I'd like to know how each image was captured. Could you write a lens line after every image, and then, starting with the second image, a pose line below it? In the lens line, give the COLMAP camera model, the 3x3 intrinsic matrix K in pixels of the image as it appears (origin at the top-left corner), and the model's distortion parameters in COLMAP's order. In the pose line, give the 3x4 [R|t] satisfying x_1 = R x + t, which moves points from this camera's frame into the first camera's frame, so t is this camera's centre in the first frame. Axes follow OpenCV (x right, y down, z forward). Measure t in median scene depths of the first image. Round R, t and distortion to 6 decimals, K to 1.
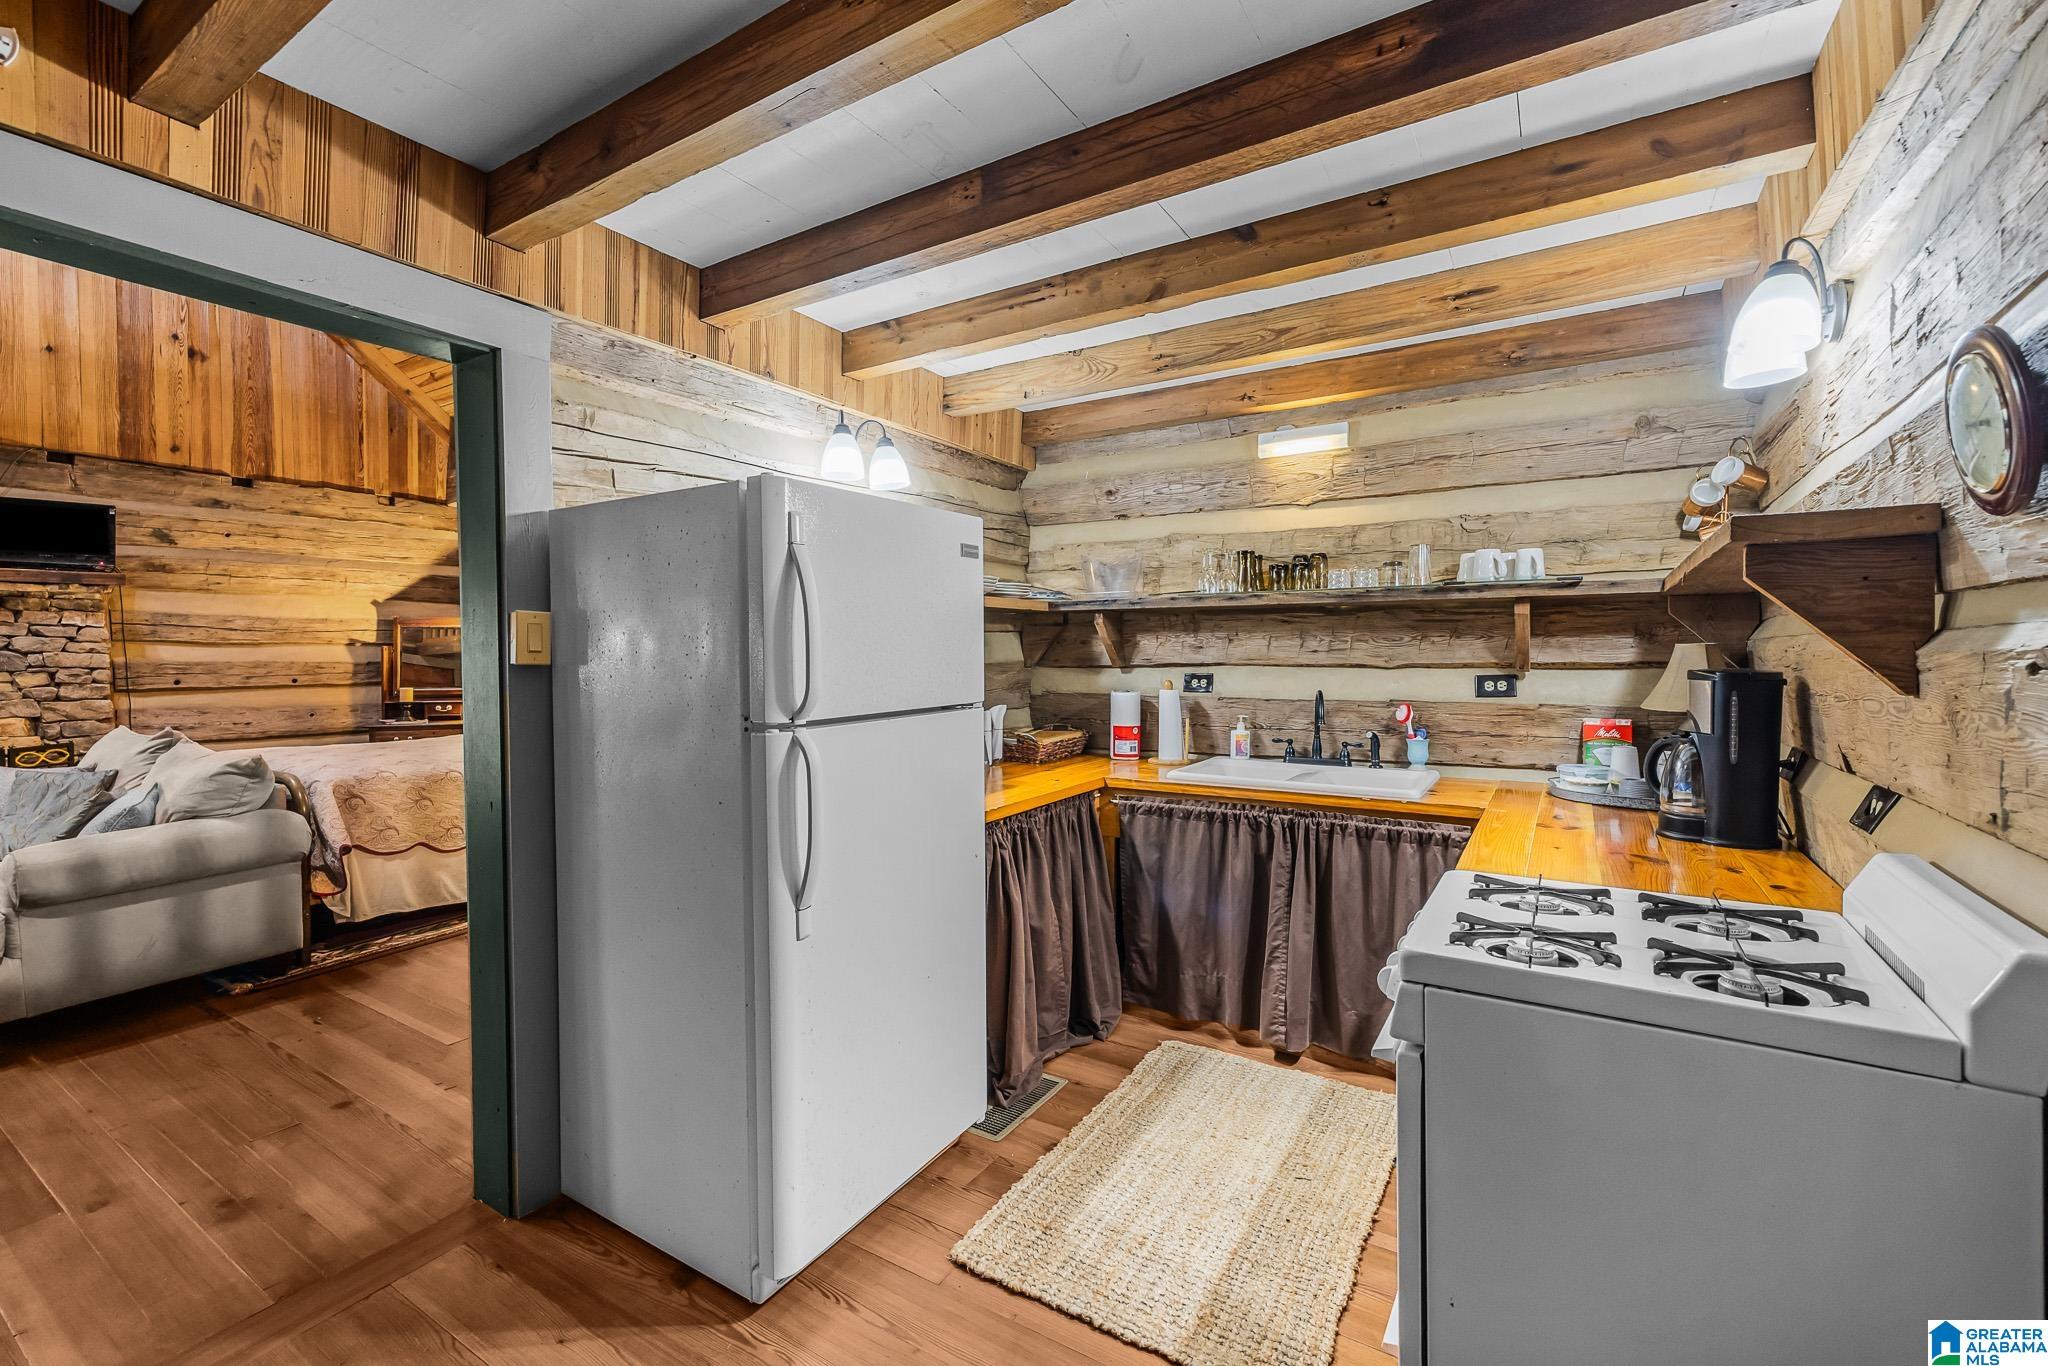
lens RADIAL K [[883.9, 0, 1013.1], [0, 883.9, 665.5], [0, 0, 1]] dist [-0.000399, -0.000155]
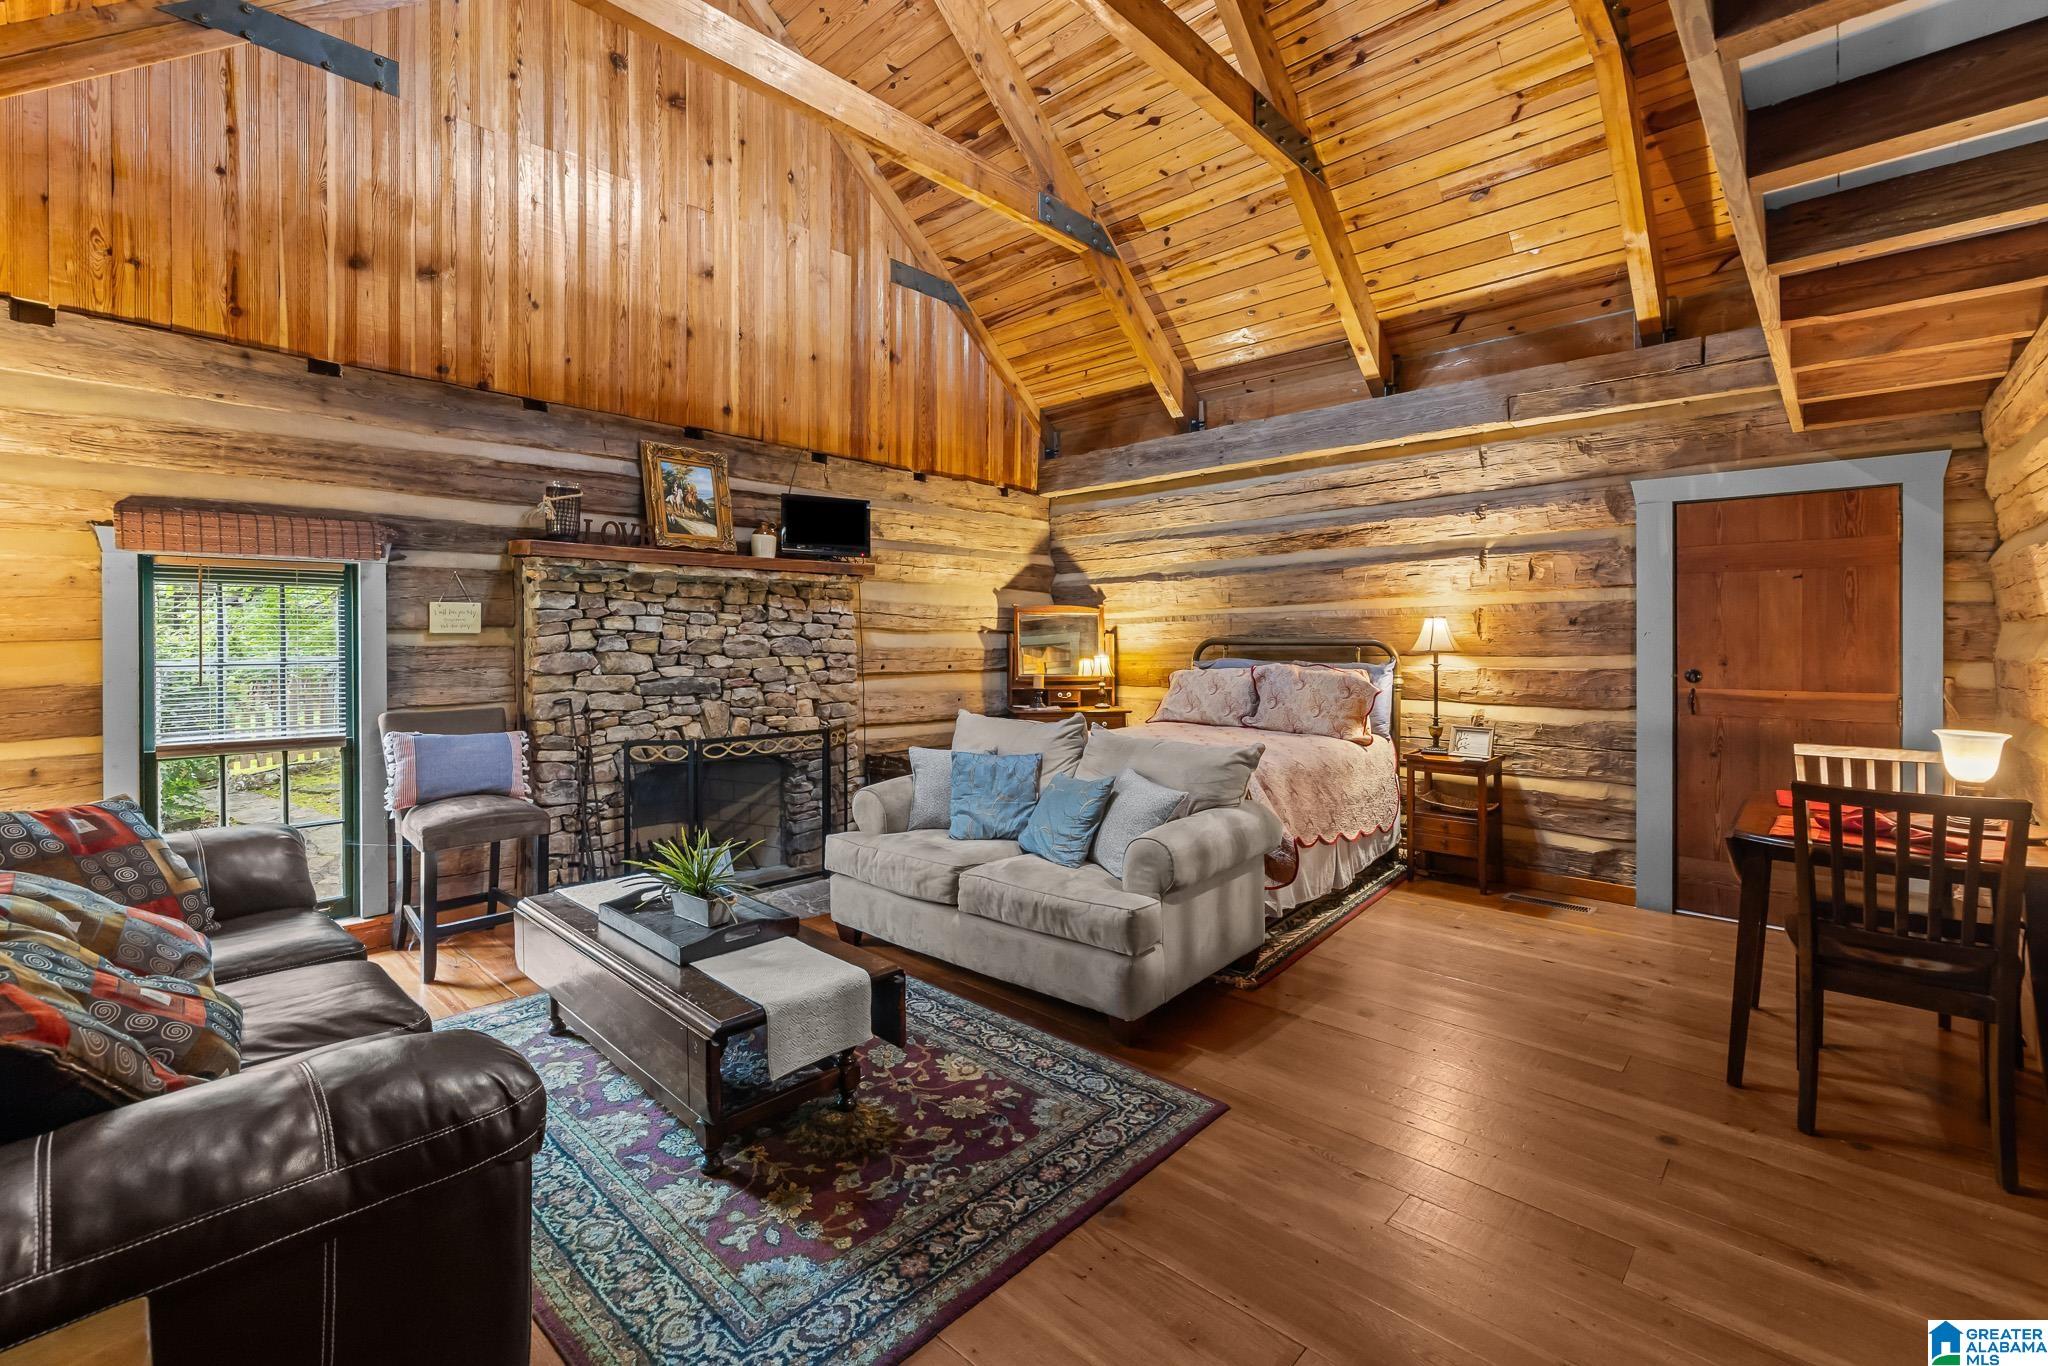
lens RADIAL K [[883.9, 0, 980.2], [0, 883.9, 641.2], [0, 0, 1]] dist [-0.000399, -0.000155]
pose [[0.981390, 0.004387, -0.191975, -0.603507], [-0.007195, 0.999877, -0.013933, 0.001807], [0.191890, 0.015055, 0.981301, -0.013688]]
